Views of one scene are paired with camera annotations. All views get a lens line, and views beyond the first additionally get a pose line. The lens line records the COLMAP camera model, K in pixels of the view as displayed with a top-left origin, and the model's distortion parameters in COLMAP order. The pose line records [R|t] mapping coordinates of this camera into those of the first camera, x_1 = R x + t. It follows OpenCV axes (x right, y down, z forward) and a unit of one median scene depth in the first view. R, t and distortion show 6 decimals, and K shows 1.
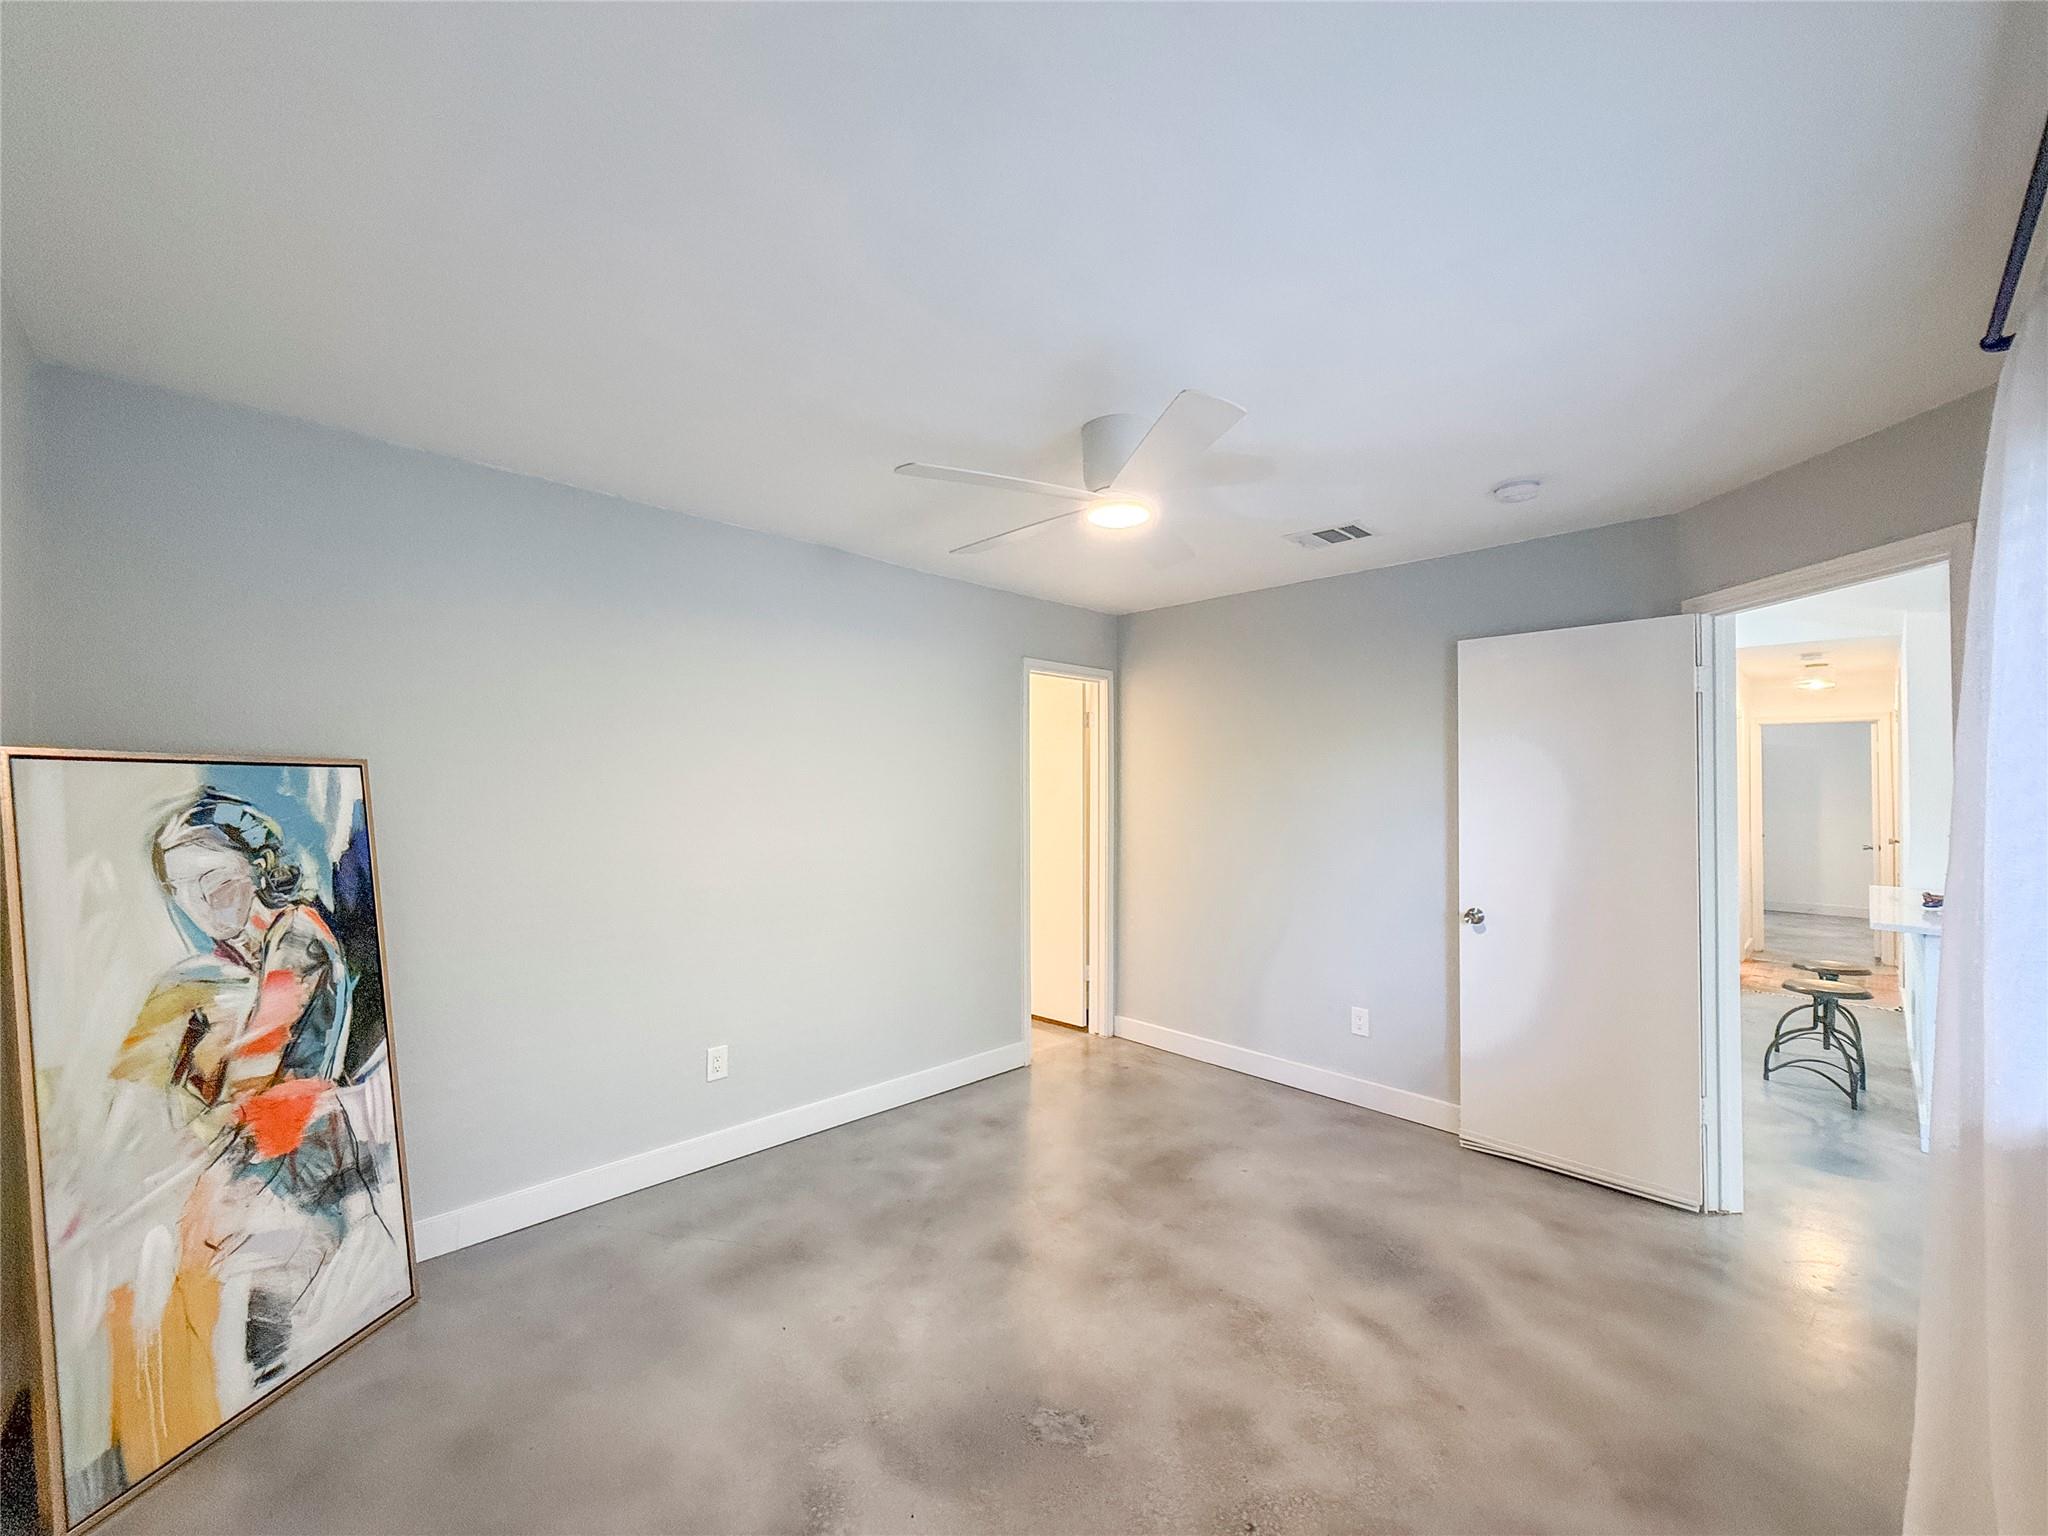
lens RADIAL K [[816.2, 0, 1028.0], [0, 816.2, 766.5], [0, 0, 1]] dist [-0.000915, 0.000033]
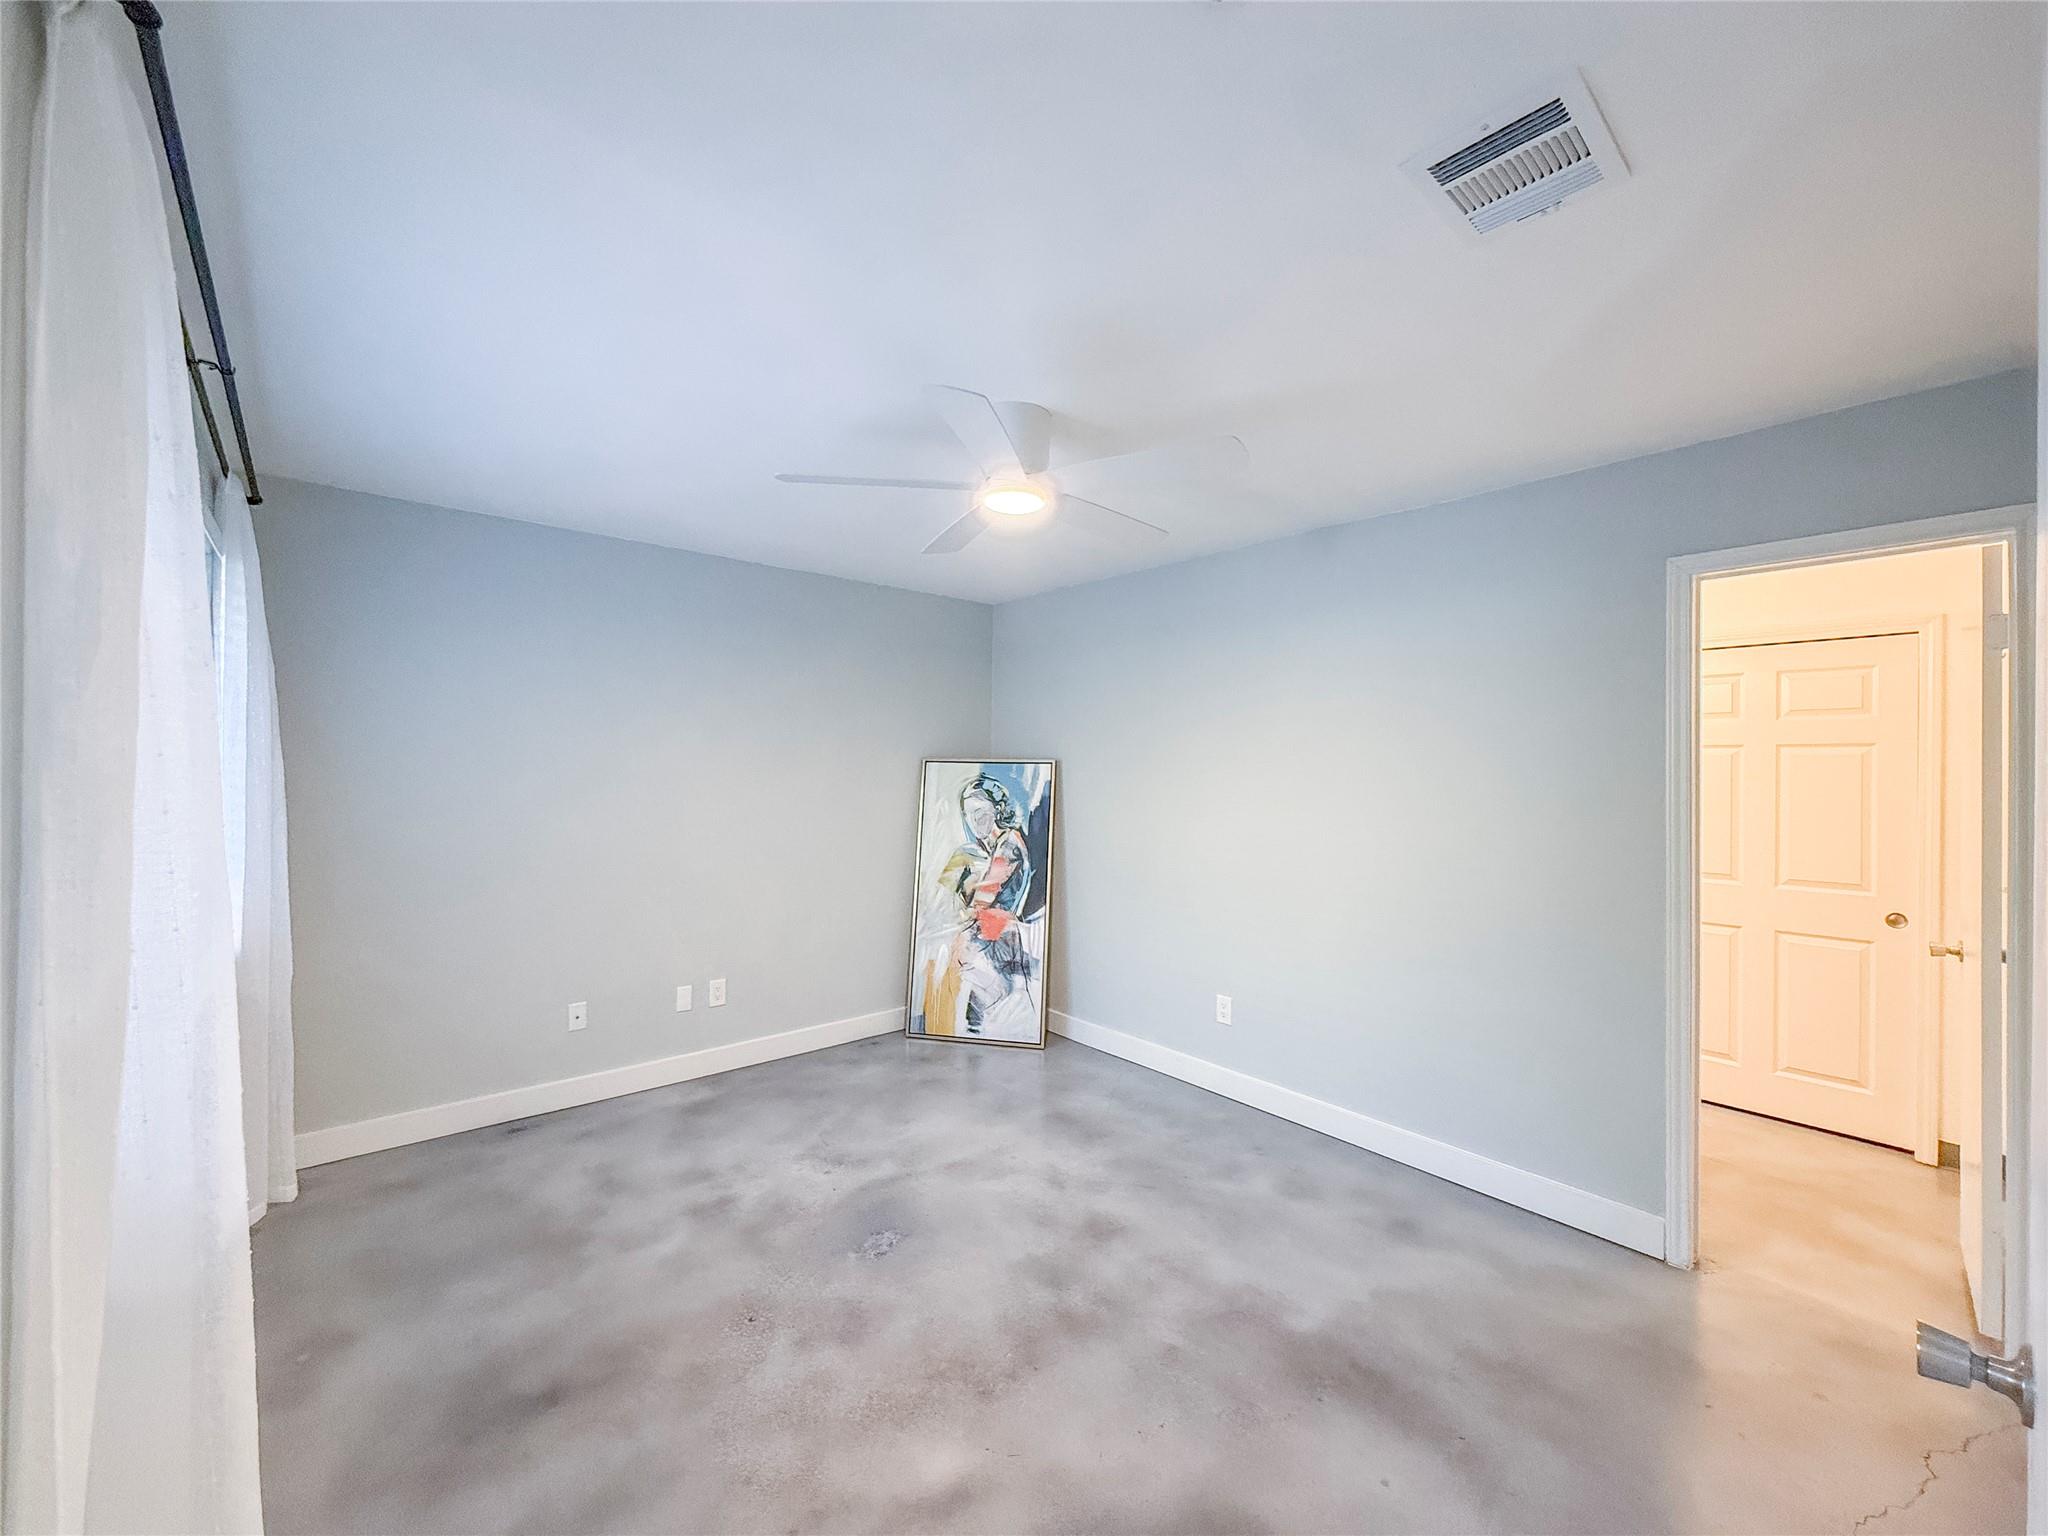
lens RADIAL K [[816.2, 0, 1028.0], [0, 816.2, 766.5], [0, 0, 1]] dist [-0.000915, 0.000033]
pose [[-0.061976, -0.011216, -0.998015, 1.245110], [0.009781, 0.999882, -0.011844, 0.033784], [0.998030, -0.010495, -0.061859, 1.206568]]
